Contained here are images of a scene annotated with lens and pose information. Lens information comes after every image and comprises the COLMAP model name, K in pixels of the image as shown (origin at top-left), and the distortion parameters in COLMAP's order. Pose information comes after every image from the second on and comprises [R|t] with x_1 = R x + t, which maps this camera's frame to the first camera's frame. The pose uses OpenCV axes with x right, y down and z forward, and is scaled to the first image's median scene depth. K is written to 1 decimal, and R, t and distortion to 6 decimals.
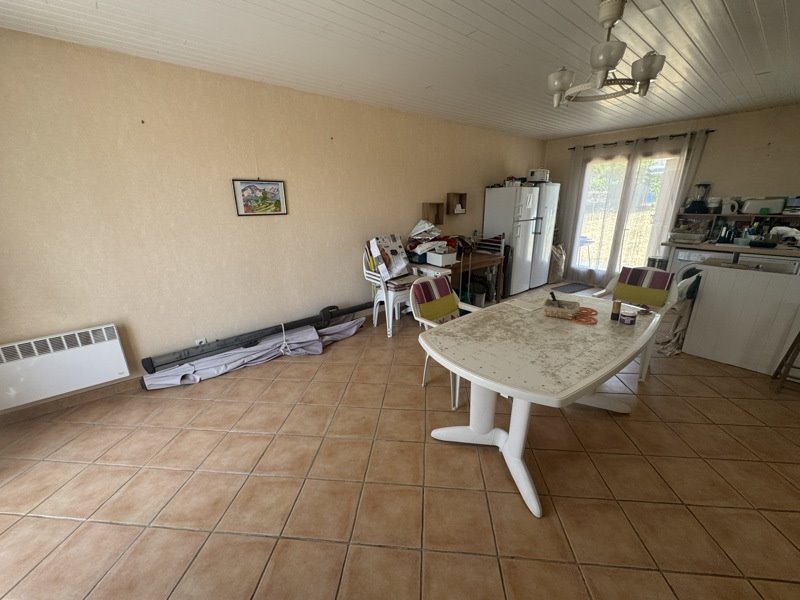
lens RADIAL K [[320.6, 0, 400.0], [0, 320.6, 300.0], [0, 0, 1]] dist [-0.000305, 0.000210]
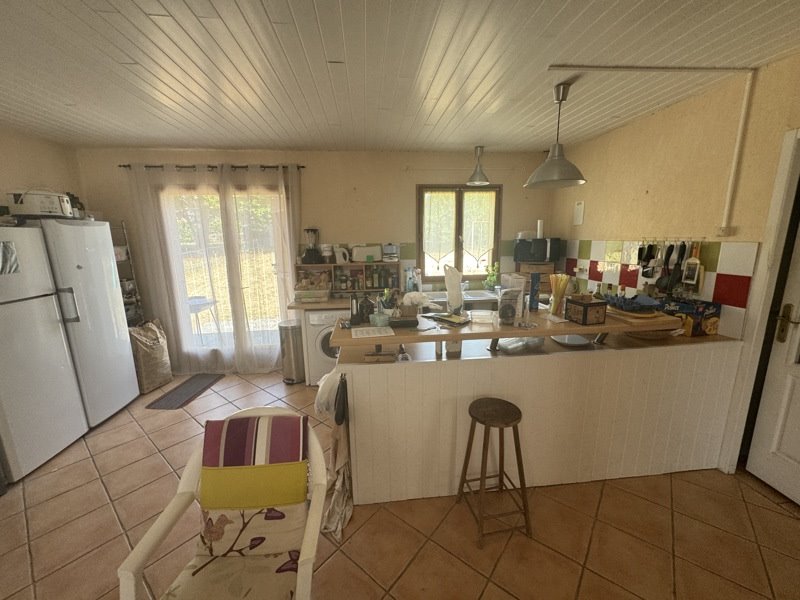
lens RADIAL K [[320.6, 0, 400.0], [0, 320.6, 300.0], [0, 0, 1]] dist [-0.000305, 0.000210]
pose [[0.555182, -0.159588, 0.816275, 0.370017], [0.255204, 0.966764, 0.015435, -0.139102], [-0.791608, 0.199748, 0.577457, 0.379192]]
